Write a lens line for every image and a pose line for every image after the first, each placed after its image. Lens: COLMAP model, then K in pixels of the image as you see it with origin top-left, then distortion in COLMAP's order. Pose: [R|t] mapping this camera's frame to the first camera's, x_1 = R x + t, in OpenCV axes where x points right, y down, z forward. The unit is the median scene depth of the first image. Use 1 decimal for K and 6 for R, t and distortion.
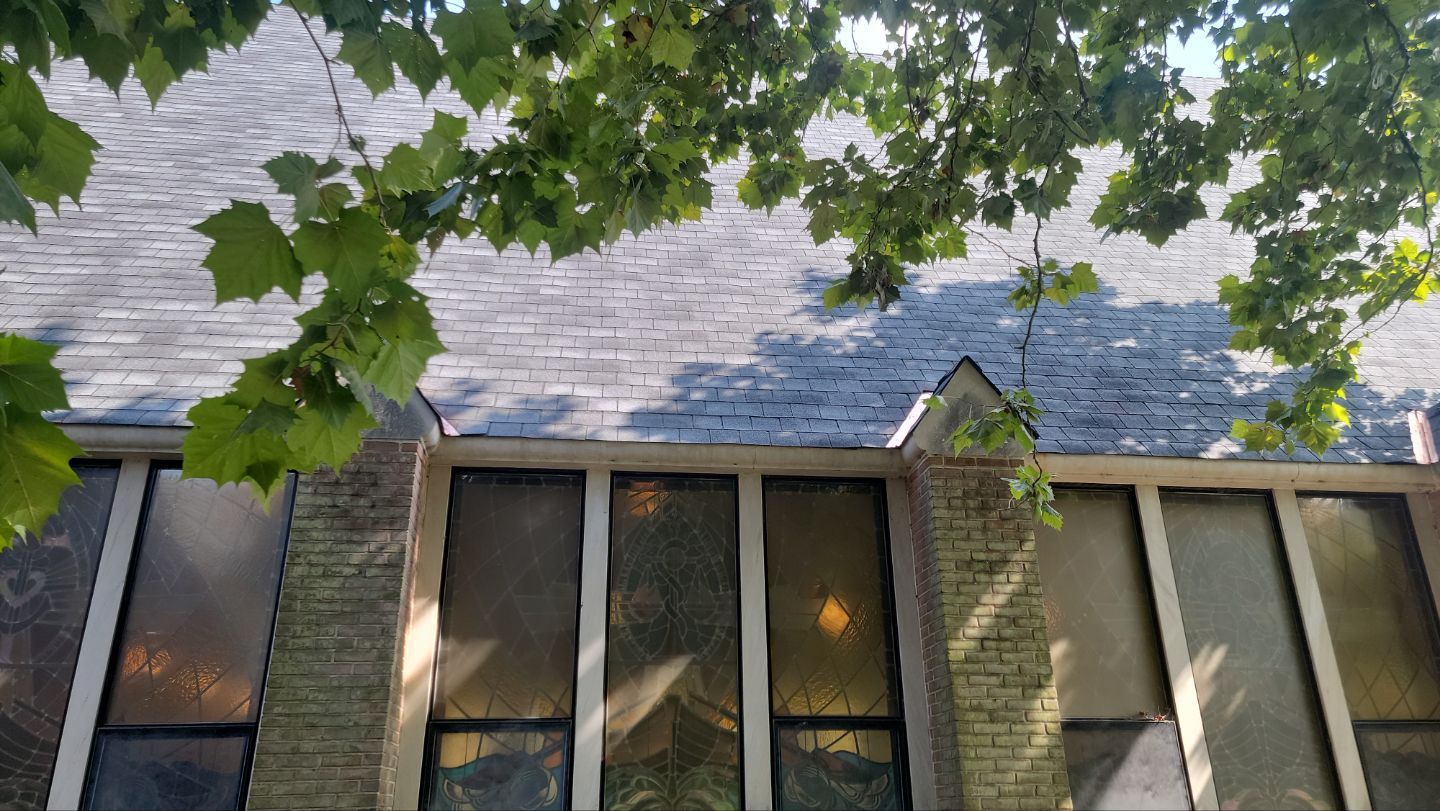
lens RADIAL K [[1015.7, 0, 714.0], [0, 1015.7, 397.9], [0, 0, 1]] dist [0.078497, -0.073149]
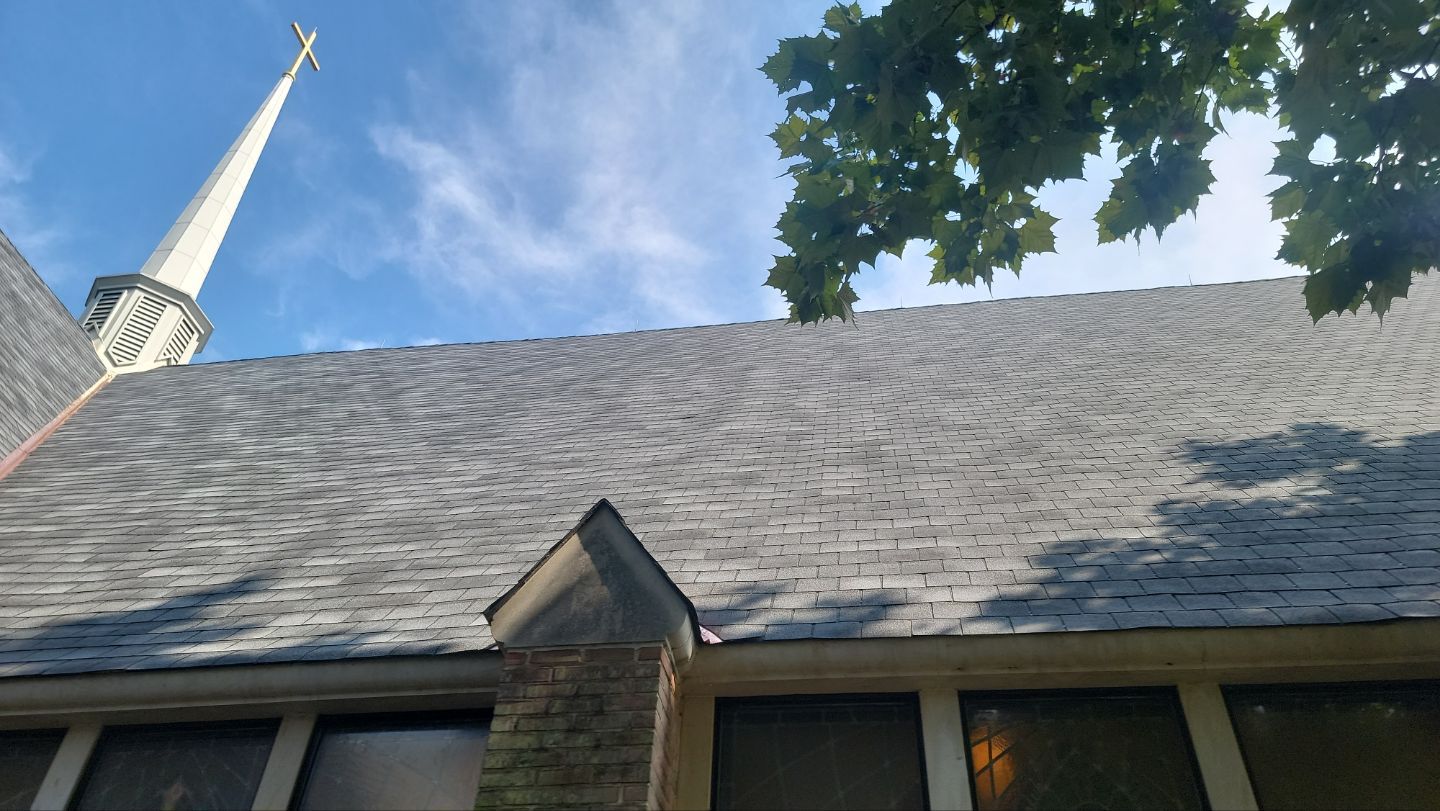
lens RADIAL K [[1045.4, 0, 725.8], [0, 1045.4, 388.1], [0, 0, 1]] dist [0.095609, -0.083695]
pose [[0.964204, -0.138603, -0.226051, -0.062515], [0.054809, 0.938275, -0.341520, 0.105261], [0.259434, 0.316906, 0.912285, 0.290586]]
